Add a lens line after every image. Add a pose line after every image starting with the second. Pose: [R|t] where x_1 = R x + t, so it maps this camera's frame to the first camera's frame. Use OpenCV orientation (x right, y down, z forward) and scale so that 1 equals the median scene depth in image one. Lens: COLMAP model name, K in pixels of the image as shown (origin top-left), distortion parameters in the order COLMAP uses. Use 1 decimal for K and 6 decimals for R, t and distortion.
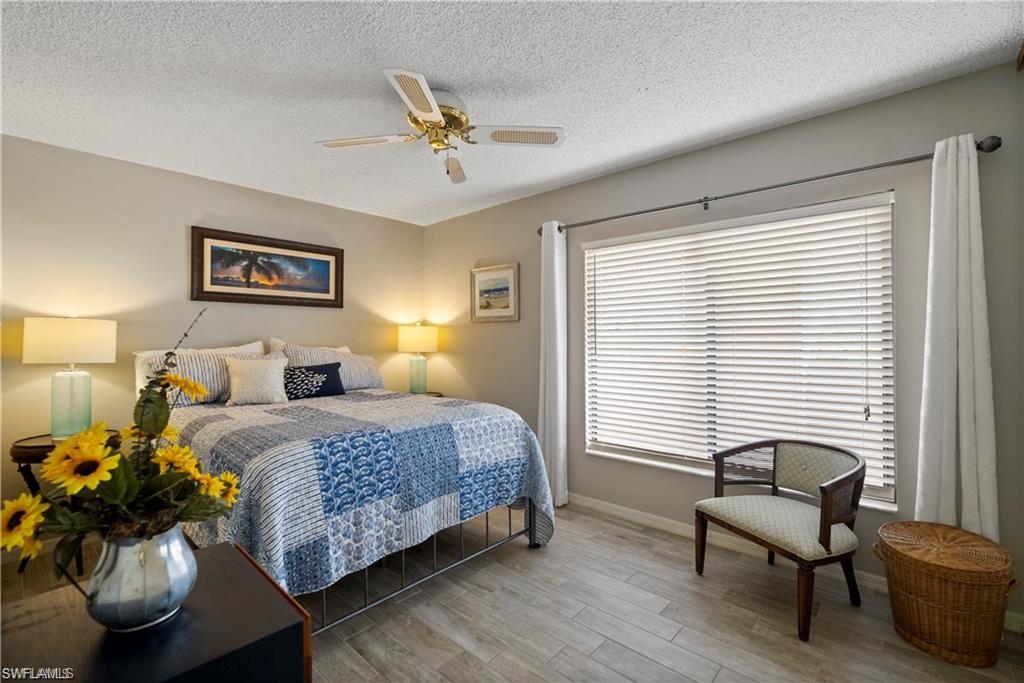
lens RADIAL K [[454.7, 0, 512.9], [0, 454.7, 338.4], [0, 0, 1]] dist [-0.004952, 0.000659]
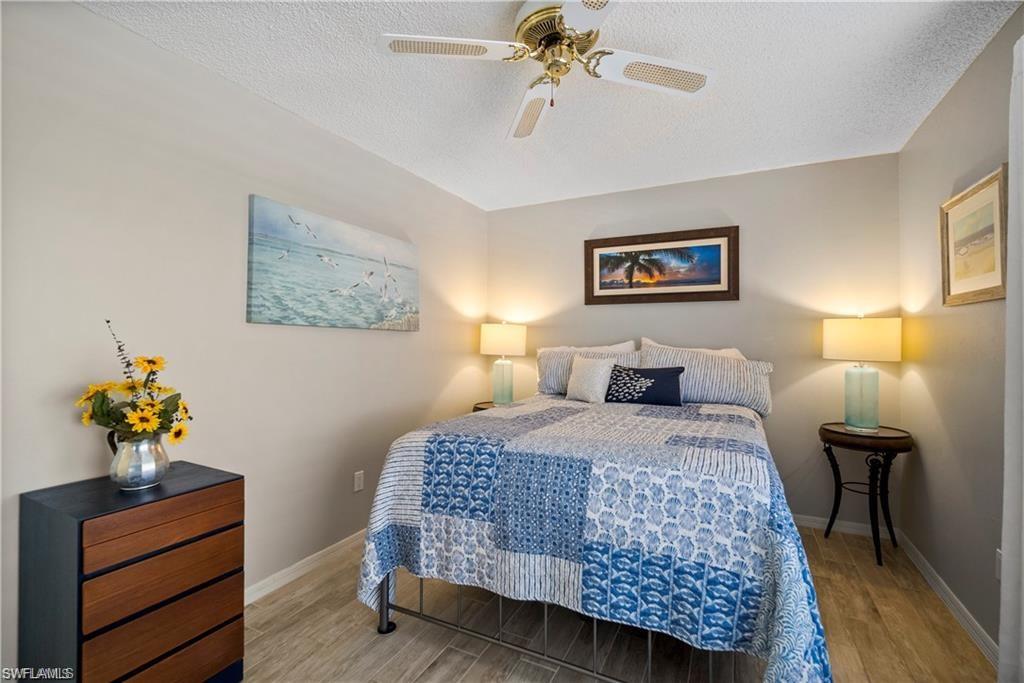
lens RADIAL K [[454.7, 0, 510.4], [0, 454.7, 337.5], [0, 0, 1]] dist [-0.004952, 0.000659]
pose [[0.264455, -0.000956, -0.964398, 0.441171], [-0.002161, 0.999996, -0.001584, 0.001350], [0.964396, 0.002503, 0.264452, 0.632785]]
